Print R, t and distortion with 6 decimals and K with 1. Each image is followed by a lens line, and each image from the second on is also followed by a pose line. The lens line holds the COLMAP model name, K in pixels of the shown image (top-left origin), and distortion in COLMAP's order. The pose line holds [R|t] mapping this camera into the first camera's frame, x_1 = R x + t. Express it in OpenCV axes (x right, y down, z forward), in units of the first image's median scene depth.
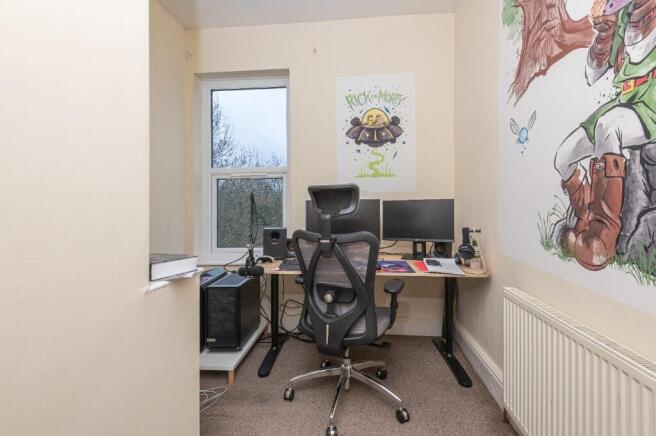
lens RADIAL K [[302.3, 0, 328.3], [0, 302.3, 205.9], [0, 0, 1]] dist [0.023956, -0.015506]
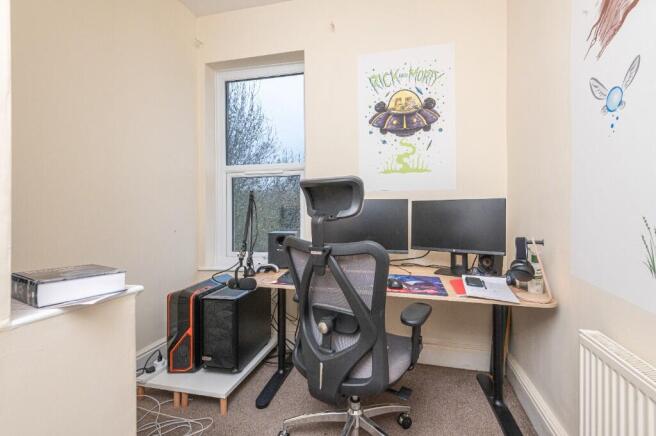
lens RADIAL K [[302.3, 0, 328.3], [0, 302.3, 205.9], [0, 0, 1]] dist [0.023956, -0.015506]
pose [[0.988404, 0.005922, -0.151733, 0.093126], [-0.006868, 0.999960, -0.005713, 0.002962], [0.151693, 0.006688, 0.988405, 0.181496]]
